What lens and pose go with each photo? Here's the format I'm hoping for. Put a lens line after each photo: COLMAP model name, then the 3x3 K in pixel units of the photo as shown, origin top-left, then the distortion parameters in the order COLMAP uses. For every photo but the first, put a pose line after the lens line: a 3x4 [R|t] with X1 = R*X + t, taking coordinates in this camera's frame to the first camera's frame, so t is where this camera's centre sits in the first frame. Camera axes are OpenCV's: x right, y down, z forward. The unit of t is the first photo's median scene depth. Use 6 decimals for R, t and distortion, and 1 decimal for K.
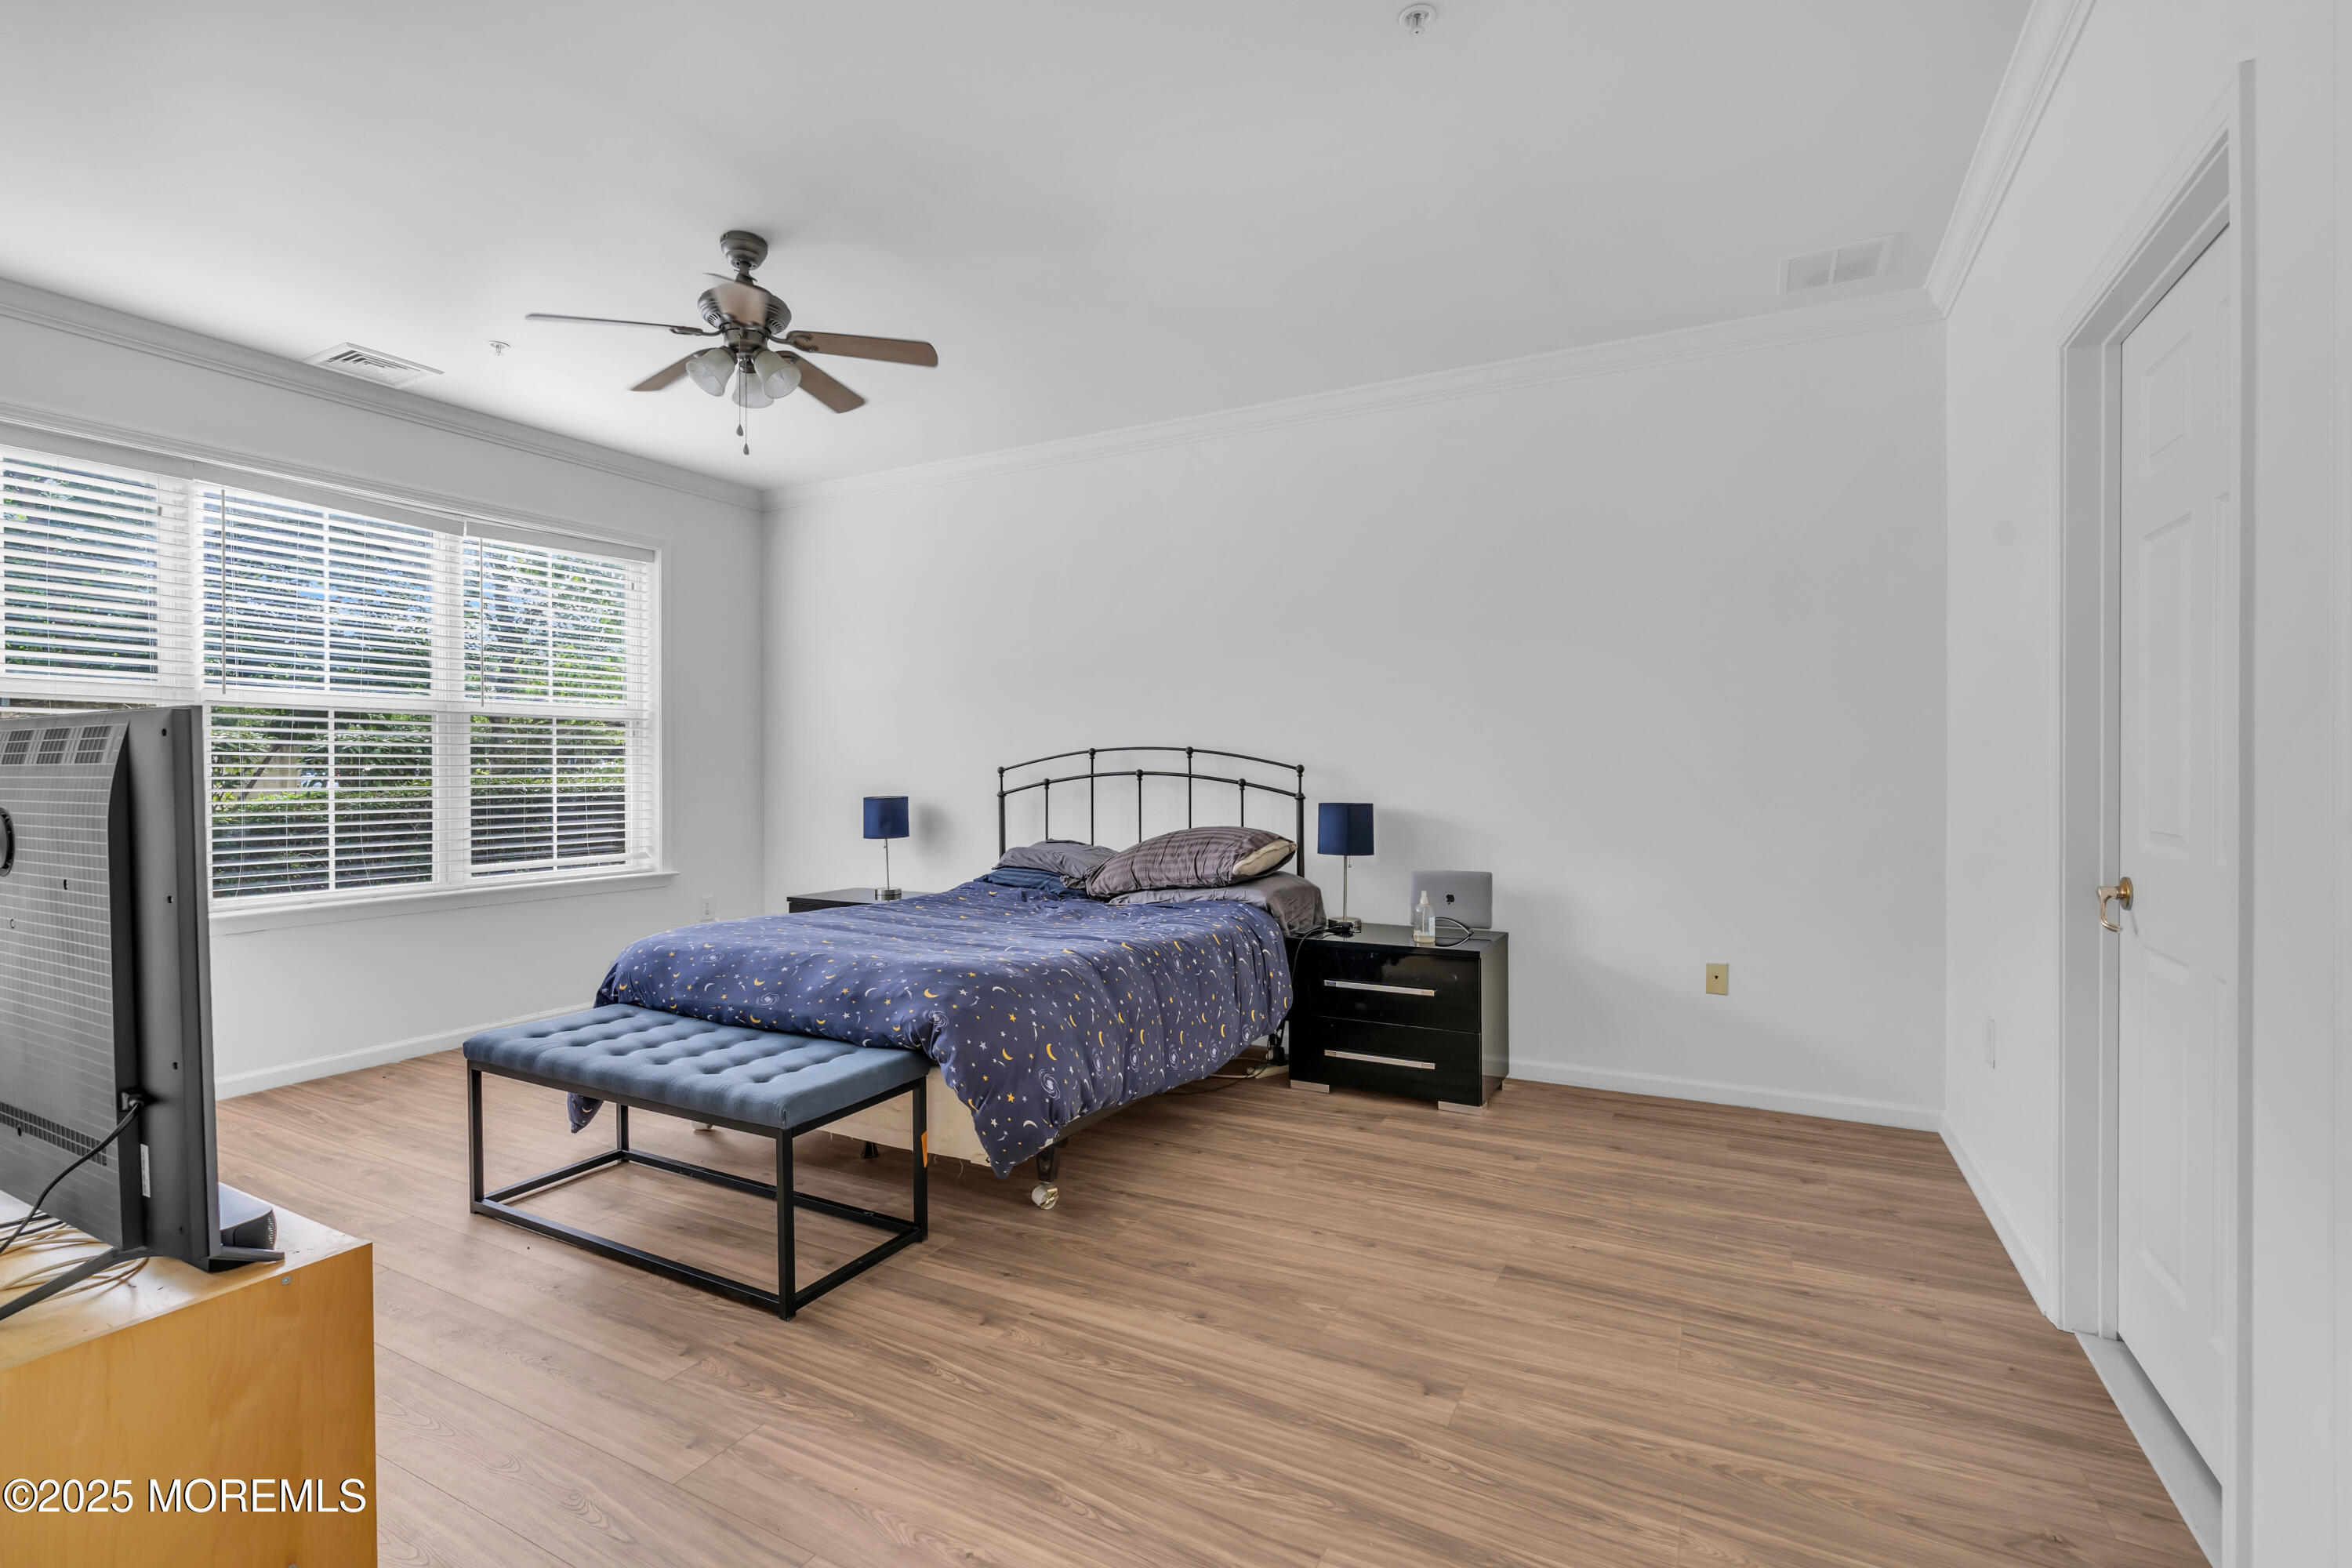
lens RADIAL K [[1073.2, 0, 1165.6], [0, 1073.2, 757.3], [0, 0, 1]] dist [-0.003761, 0.000285]
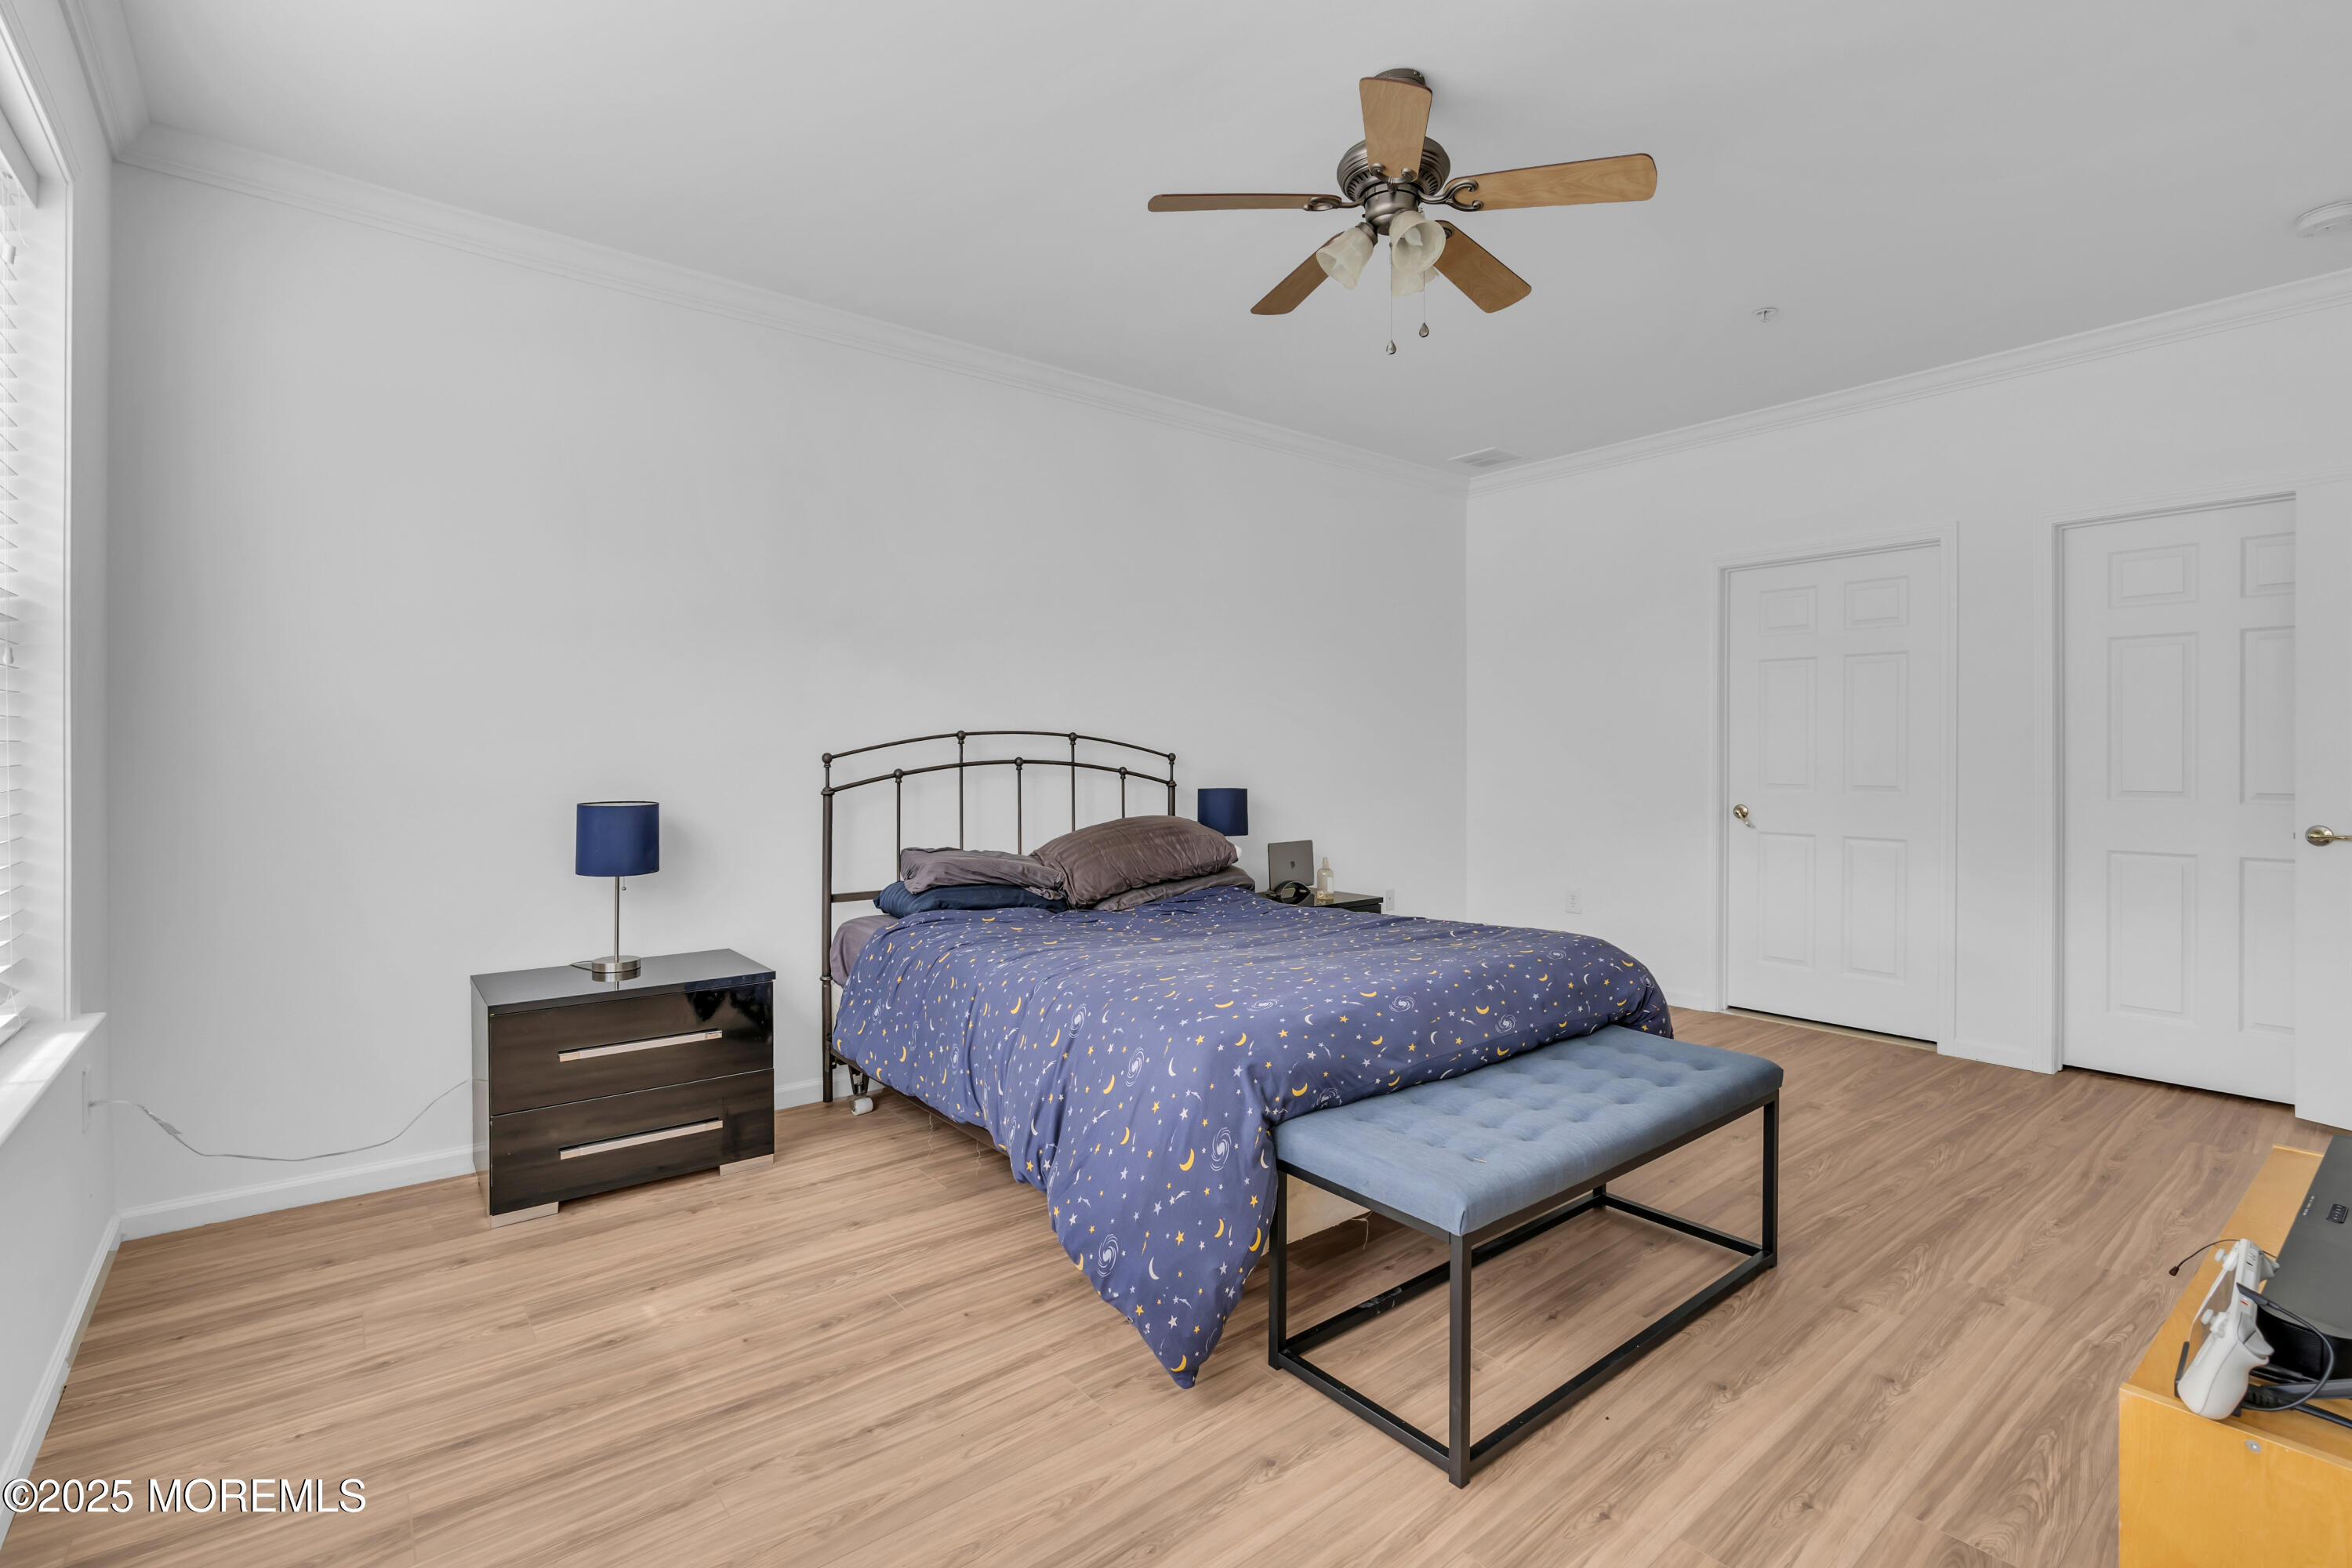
lens RADIAL K [[1062.9, 0, 1177.8], [0, 1062.9, 788.9], [0, 0, 1]] dist [-0.003260, 0.000075]
pose [[0.385493, -0.022725, 0.922431, -0.771317], [-0.006062, 0.999613, 0.027160, 0.013033], [-0.922691, -0.016061, 0.385206, 0.574540]]
